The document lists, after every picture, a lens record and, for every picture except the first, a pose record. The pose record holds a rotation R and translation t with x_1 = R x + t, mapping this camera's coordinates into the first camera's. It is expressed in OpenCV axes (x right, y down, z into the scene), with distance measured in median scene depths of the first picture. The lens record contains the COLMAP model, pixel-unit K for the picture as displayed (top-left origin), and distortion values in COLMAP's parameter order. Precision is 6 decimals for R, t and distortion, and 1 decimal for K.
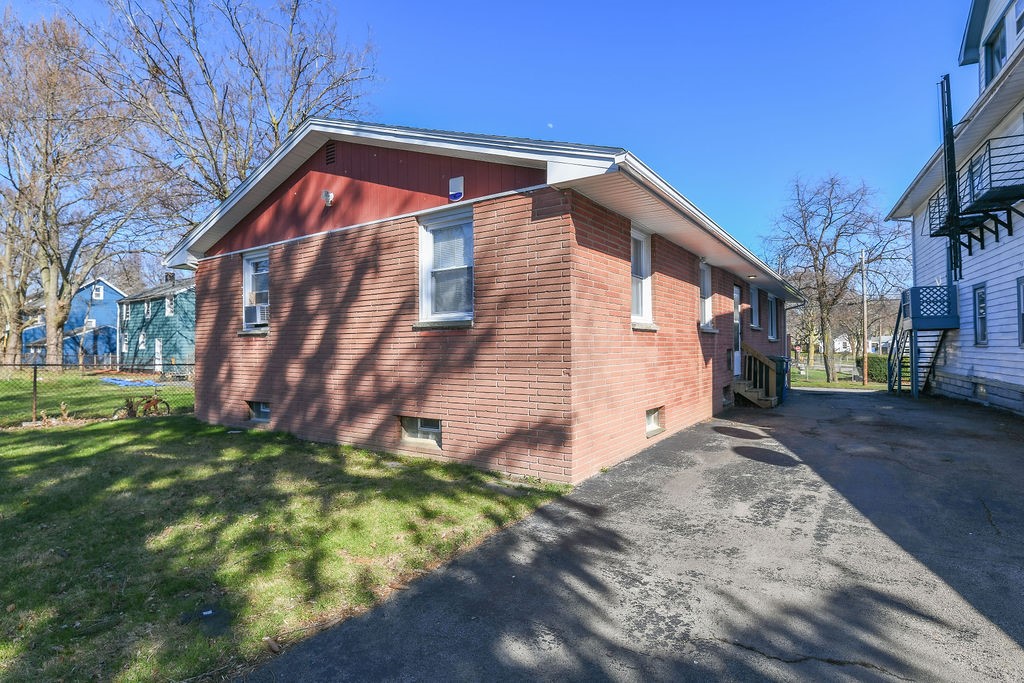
lens RADIAL K [[544.8, 0, 512.0], [0, 544.8, 341.5], [0, 0, 1]] dist [-0.021364, 0.000044]
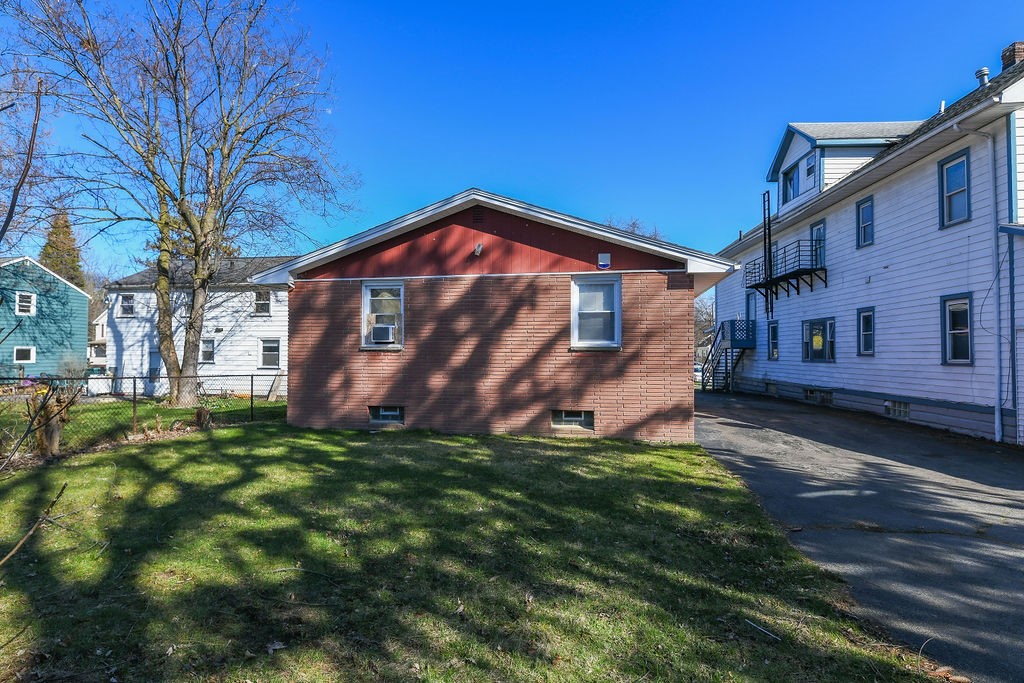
lens RADIAL K [[568.5, 0, 512.0], [0, 568.5, 341.5], [0, 0, 1]] dist [0.001844, -0.000068]
pose [[0.902272, 0.019649, 0.430719, -0.906153], [-0.016428, 0.999802, -0.011198, -0.024020], [-0.430854, 0.003027, 0.902416, -0.309894]]
